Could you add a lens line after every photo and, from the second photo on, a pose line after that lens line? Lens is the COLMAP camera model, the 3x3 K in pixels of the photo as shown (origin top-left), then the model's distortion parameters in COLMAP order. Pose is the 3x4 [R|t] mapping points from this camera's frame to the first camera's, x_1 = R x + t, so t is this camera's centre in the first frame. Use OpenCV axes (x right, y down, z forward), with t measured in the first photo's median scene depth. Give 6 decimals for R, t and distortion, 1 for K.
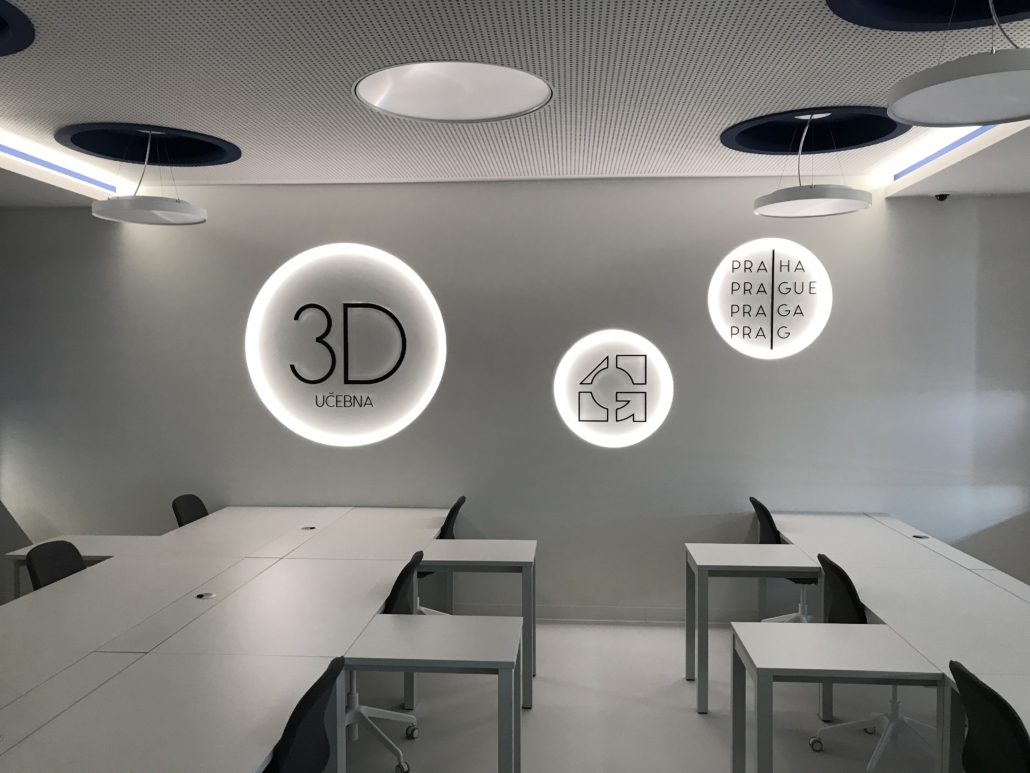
lens RADIAL K [[841.8, 0, 512.0], [0, 841.8, 396.2], [0, 0, 1]] dist [0.037251, -0.019887]
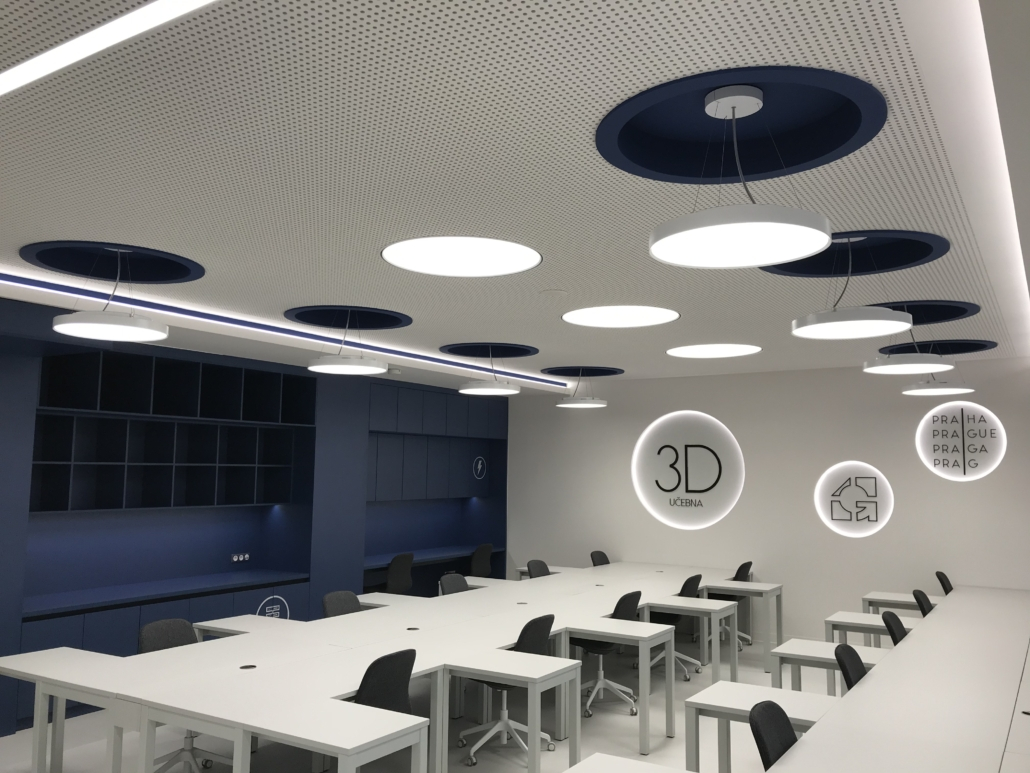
lens RADIAL K [[841.8, 0, 520.9], [0, 841.8, 365.7], [0, 0, 1]] dist [0.037251, -0.019887]
pose [[0.889751, -0.052989, -0.453360, 0.296084], [-0.008513, 0.991140, -0.132551, -0.040514], [0.456367, 0.121797, 0.881416, -0.694501]]
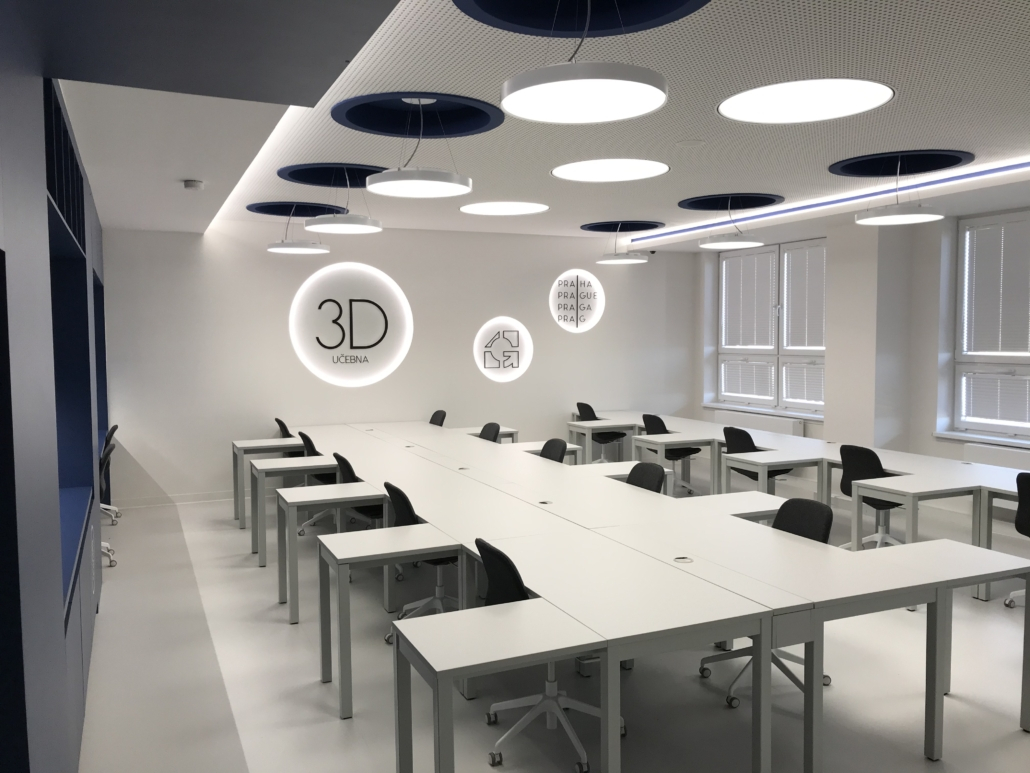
lens RADIAL K [[841.8, 0, 507.9], [0, 841.8, 384.8], [0, 0, 1]] dist [0.037251, -0.019887]
pose [[0.875684, -0.036526, 0.481501, -0.740504], [0.009086, 0.998205, 0.059199, -0.039856], [-0.482799, -0.047464, 0.874444, -0.585938]]
